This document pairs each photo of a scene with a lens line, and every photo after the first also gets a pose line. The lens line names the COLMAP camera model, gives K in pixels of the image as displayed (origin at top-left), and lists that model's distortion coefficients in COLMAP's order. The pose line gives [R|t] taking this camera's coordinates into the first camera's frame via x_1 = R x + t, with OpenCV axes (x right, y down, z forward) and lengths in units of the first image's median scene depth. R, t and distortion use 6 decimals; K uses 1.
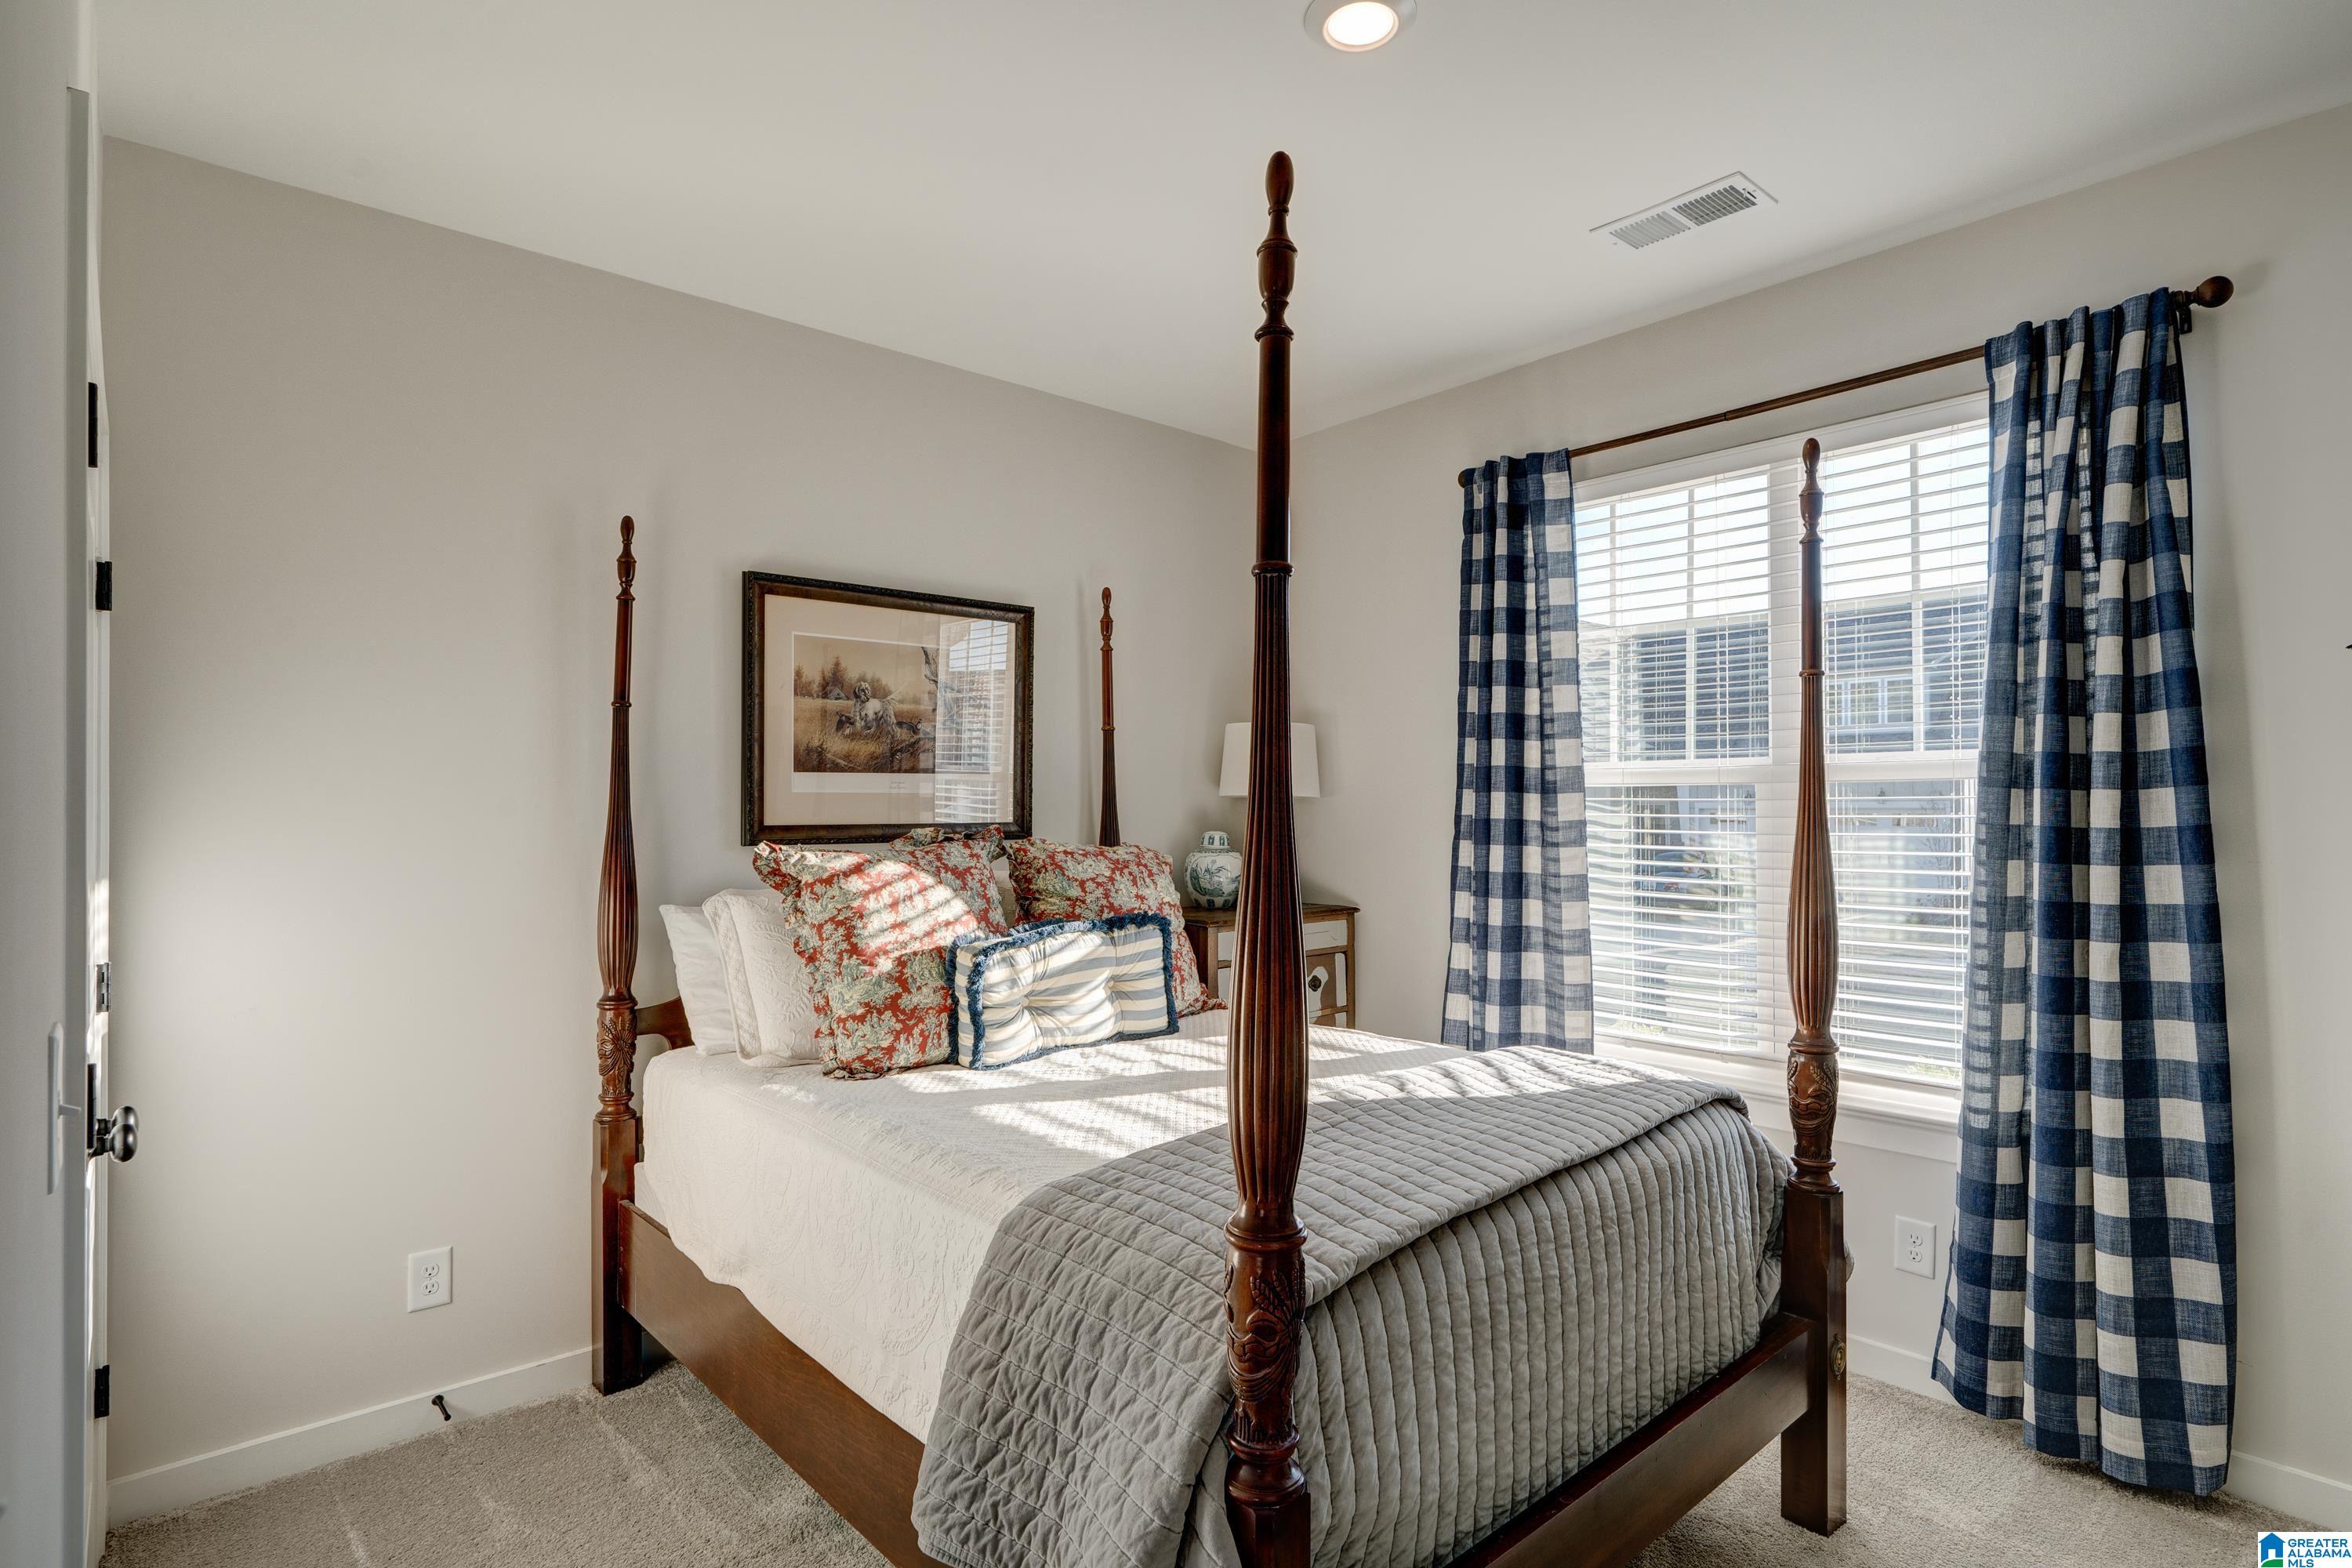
lens RADIAL K [[1226.9, 0, 1181.4], [0, 1226.9, 783.4], [0, 0, 1]] dist [-0.006147, 0.002981]
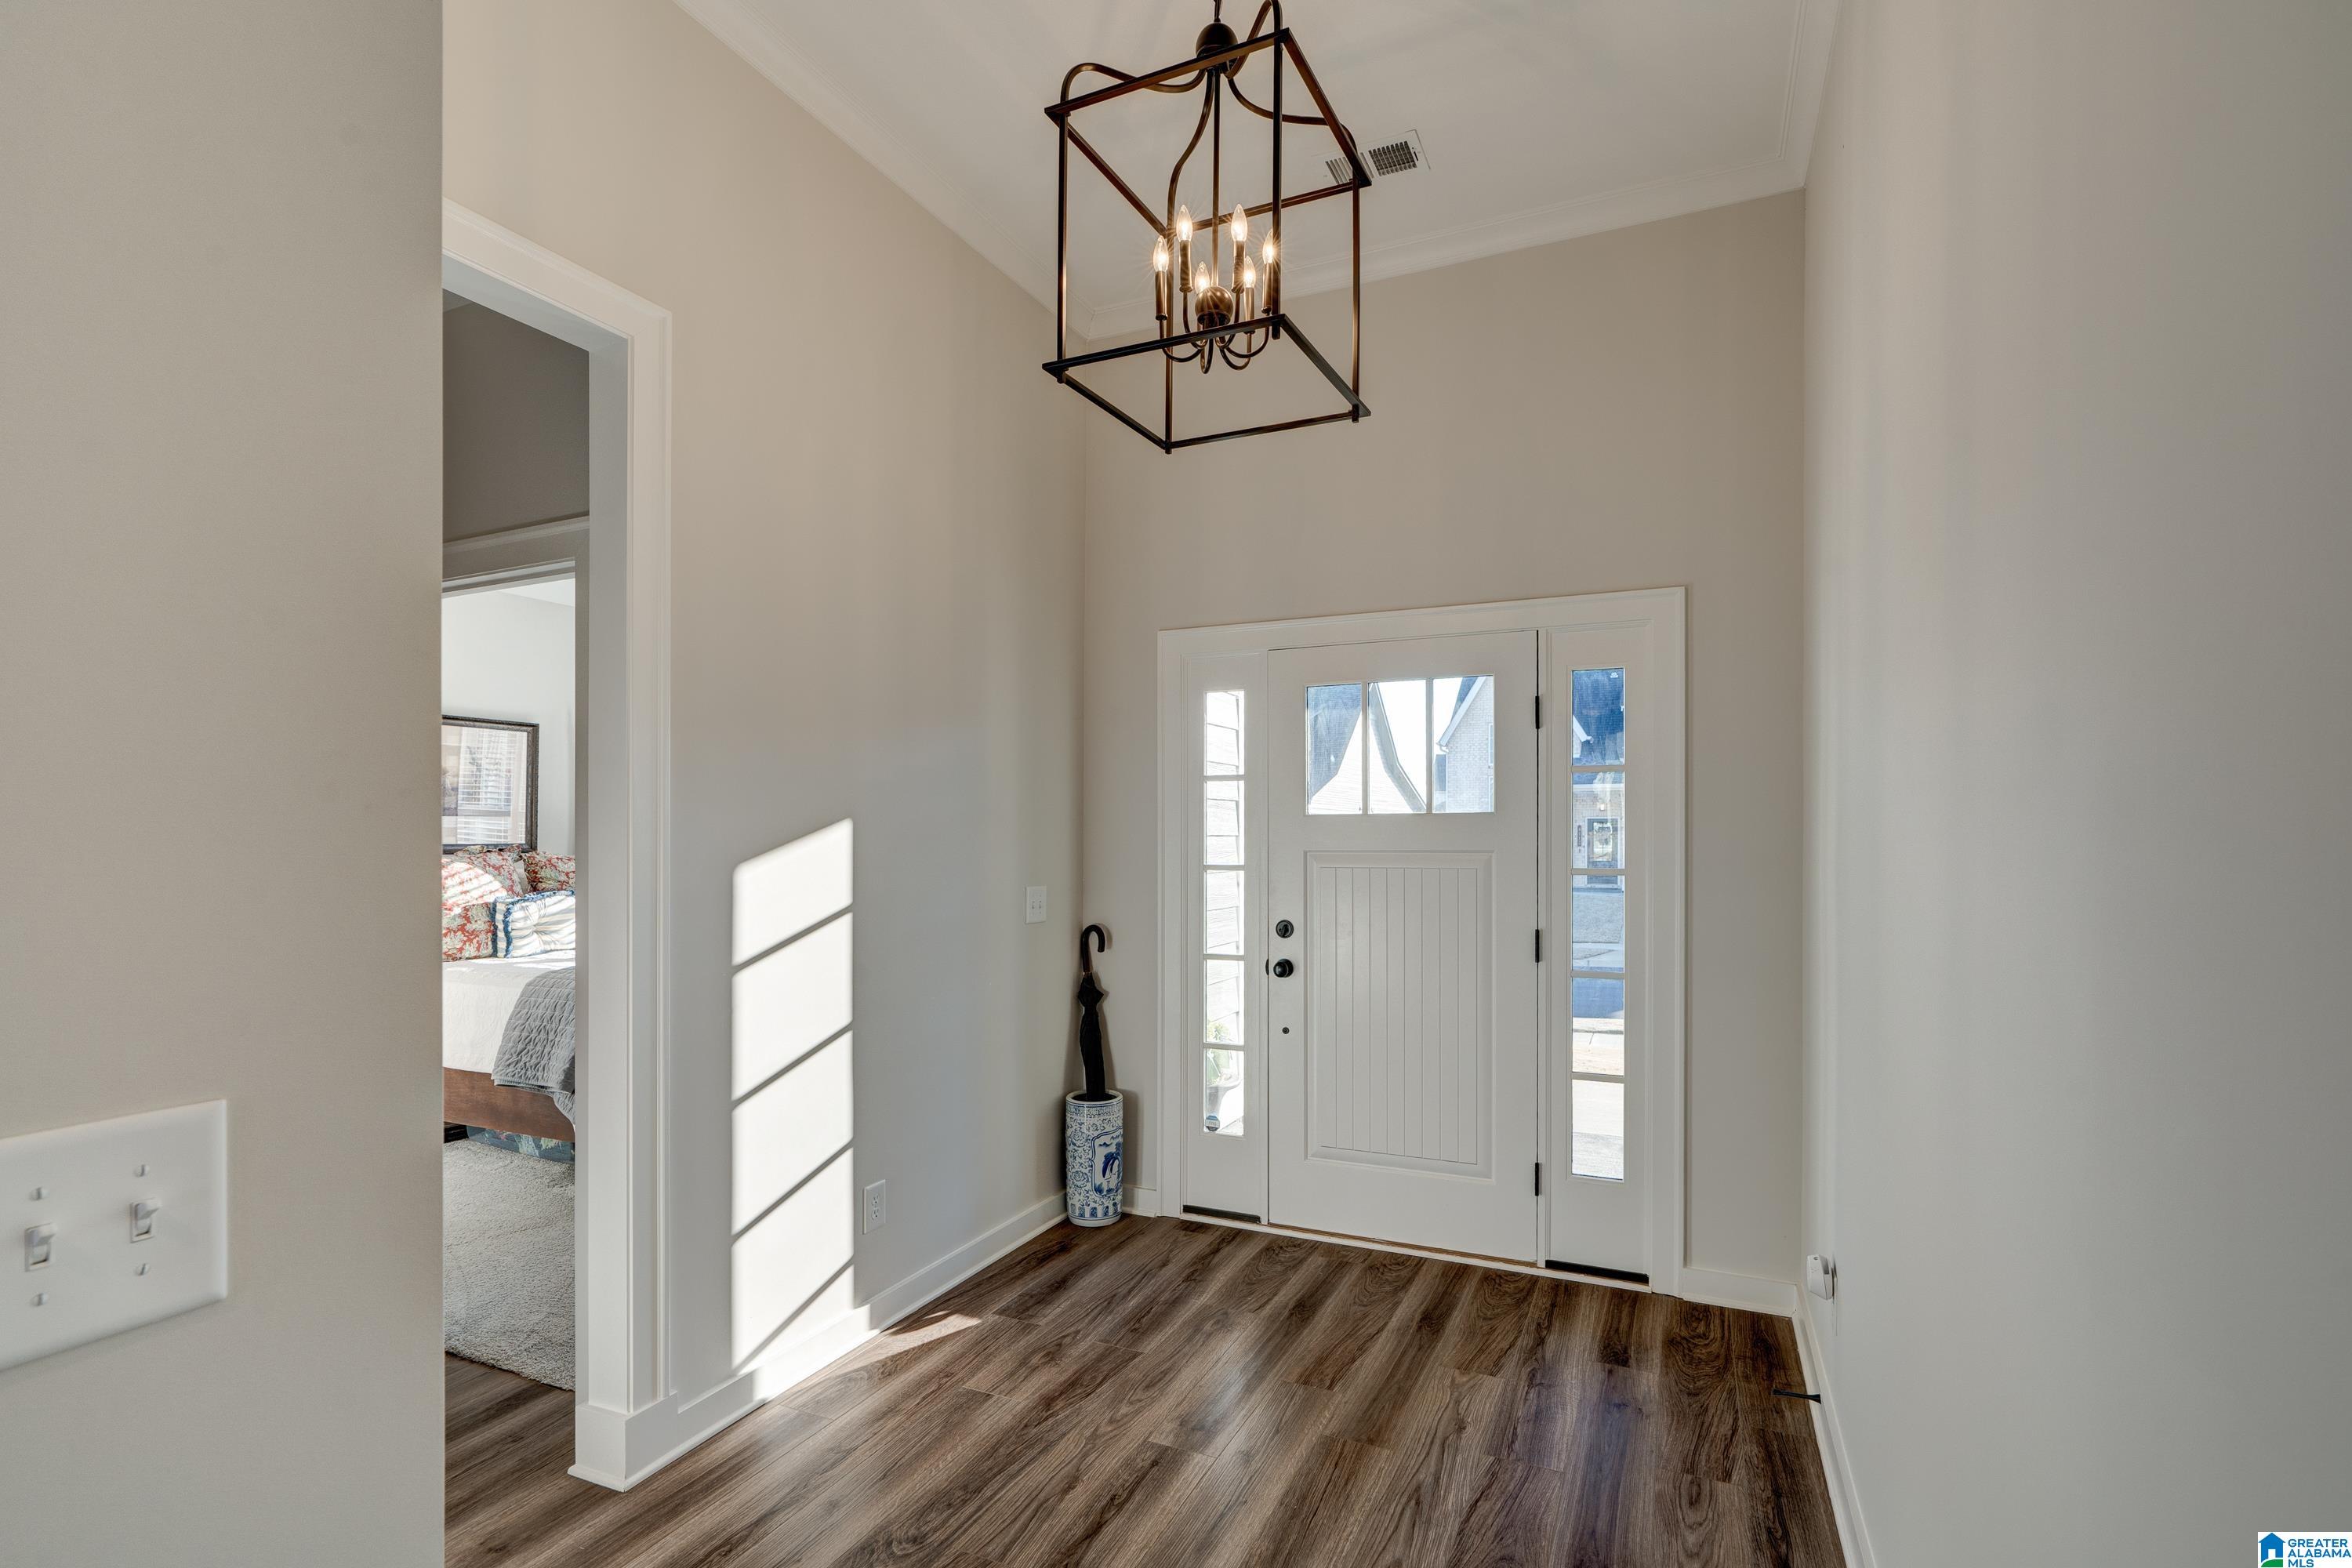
lens RADIAL K [[1078.6, 0, 1186.4], [0, 1078.6, 820.4], [0, 0, 1]] dist [-0.012668, -0.000808]
pose [[0.910572, 0.004877, 0.413322, 0.129554], [-0.005221, 0.999986, -0.000298, -0.011164], [-0.413318, -0.001887, 0.910585, -1.135228]]
